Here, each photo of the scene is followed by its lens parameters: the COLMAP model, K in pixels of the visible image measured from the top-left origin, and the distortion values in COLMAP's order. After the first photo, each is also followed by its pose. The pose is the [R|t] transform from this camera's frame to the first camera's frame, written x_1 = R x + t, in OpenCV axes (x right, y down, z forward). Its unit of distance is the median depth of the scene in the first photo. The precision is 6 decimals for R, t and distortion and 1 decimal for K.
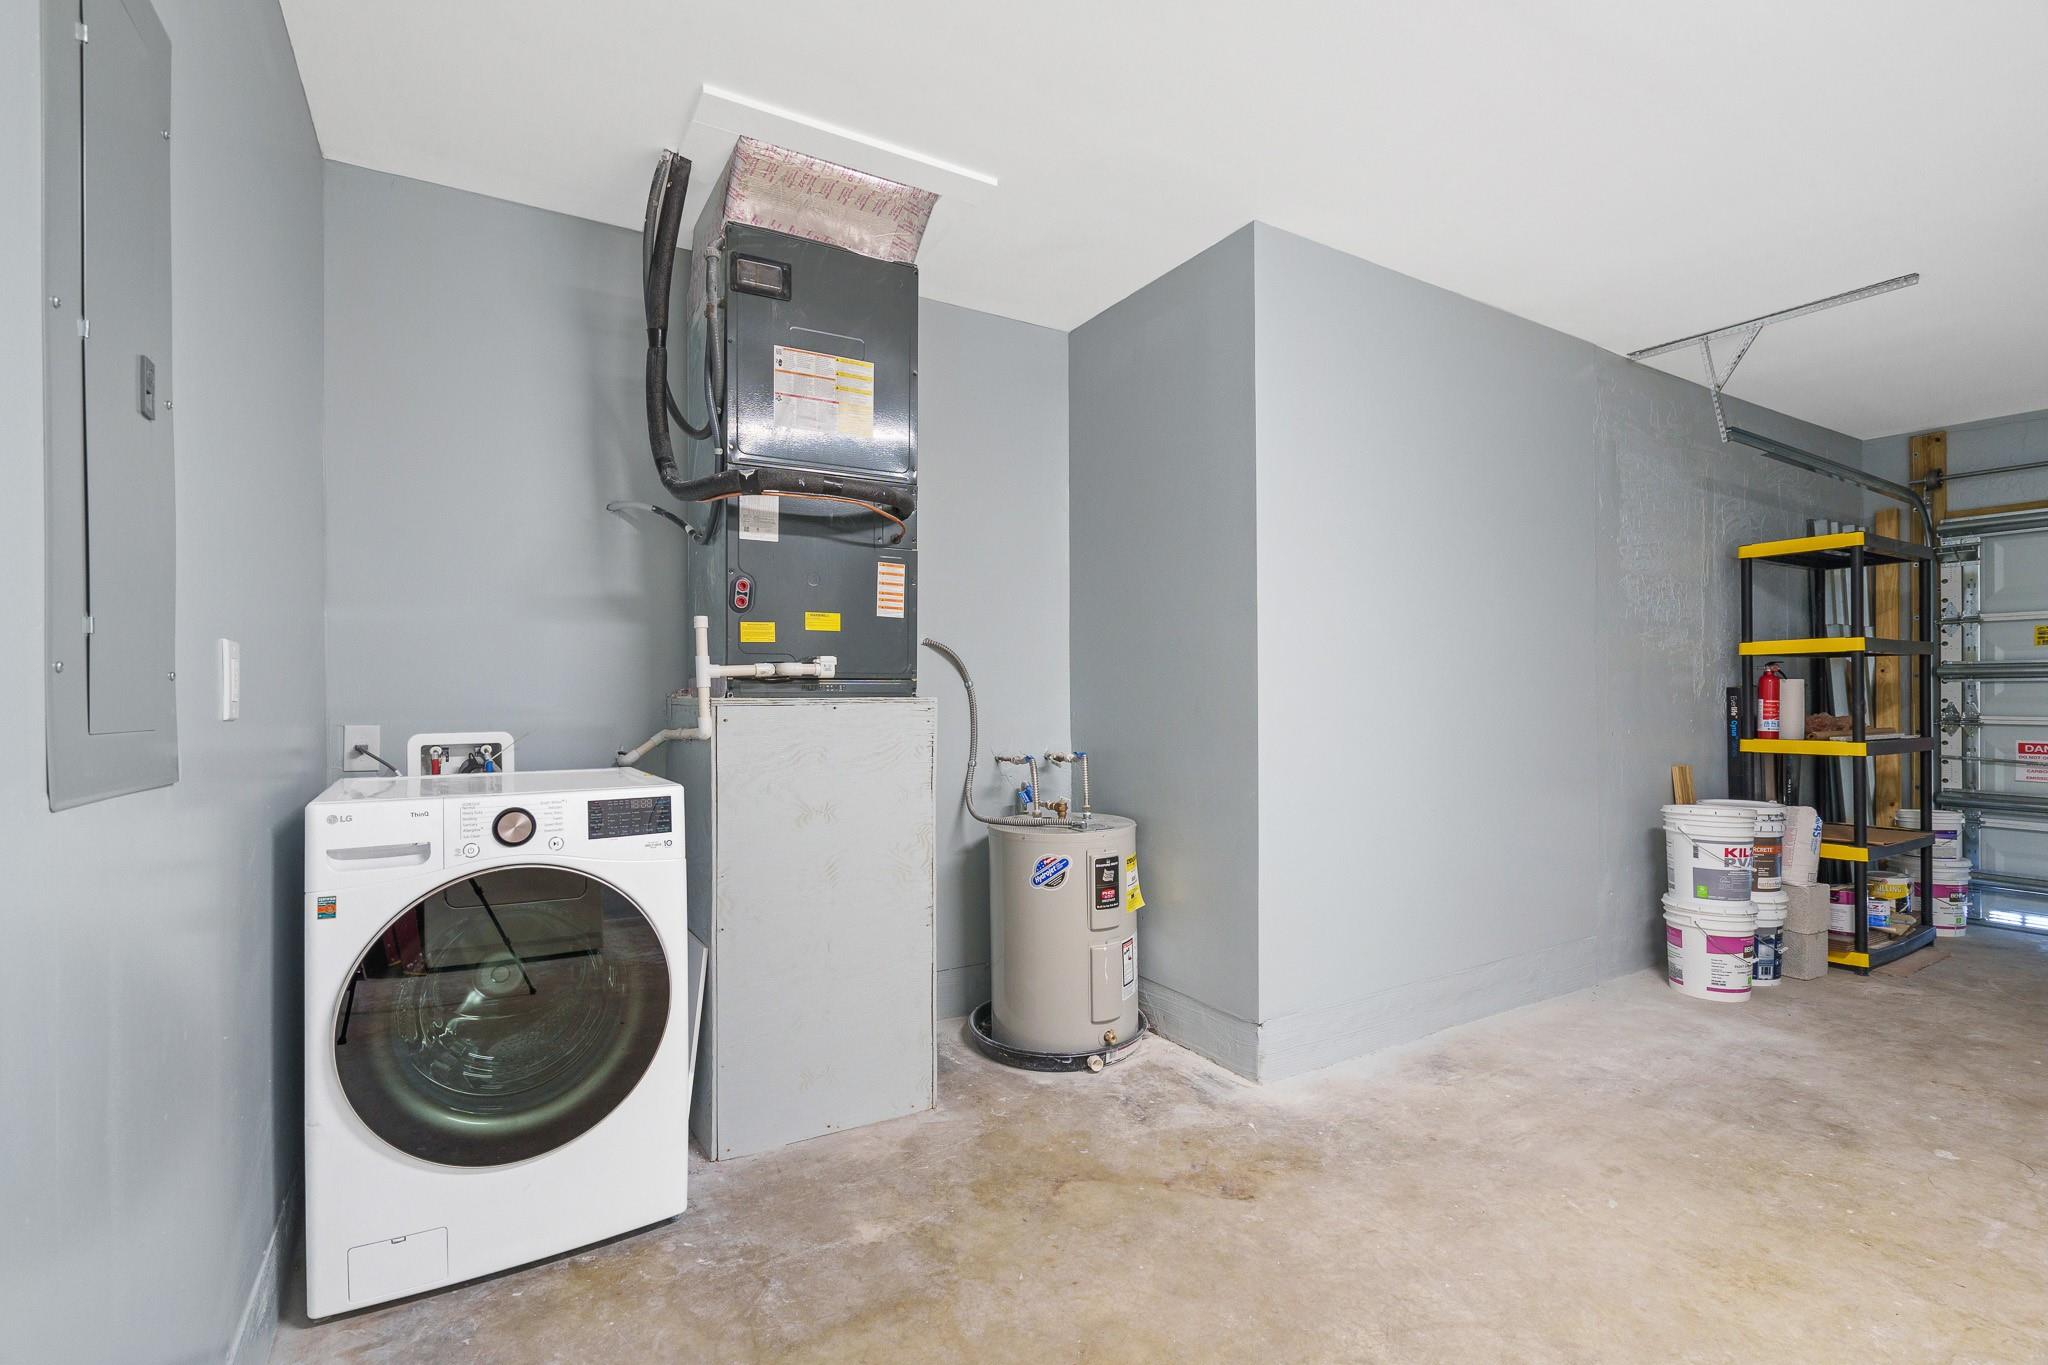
lens RADIAL K [[928.6, 0, 1023.9], [0, 928.6, 690.3], [0, 0, 1]] dist [-0.004300, 0.002614]
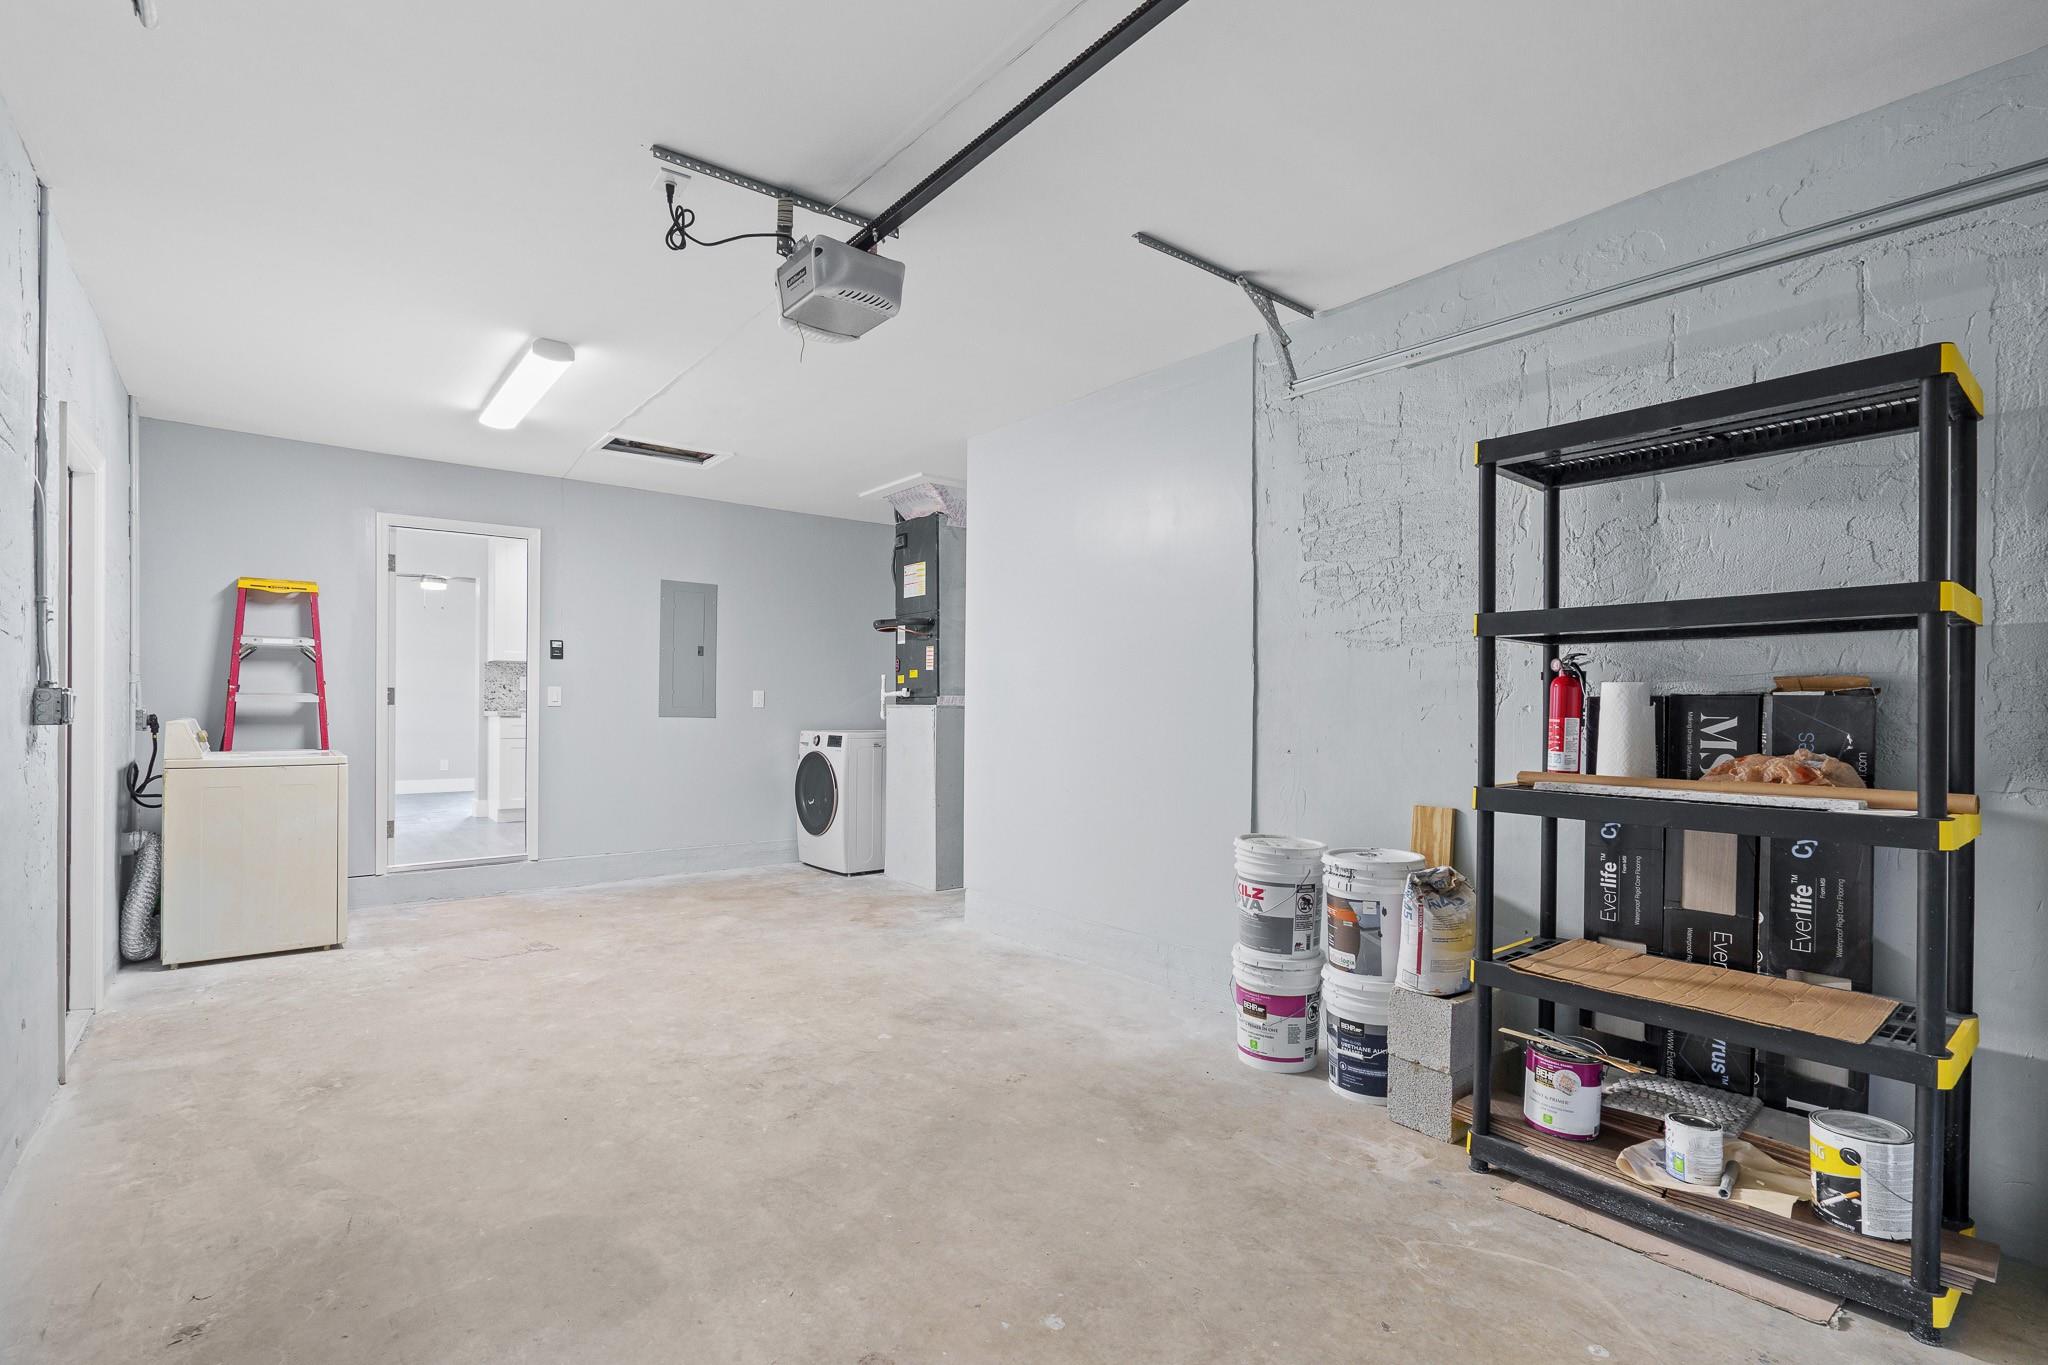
lens RADIAL K [[928.6, 0, 1021.9], [0, 928.6, 696.5], [0, 0, 1]] dist [-0.004300, 0.002614]
pose [[0.142556, -0.005258, -0.989773, 2.133978], [-0.003740, 0.999976, -0.005851, -0.000620], [0.989780, 0.004536, 0.142533, 0.891124]]
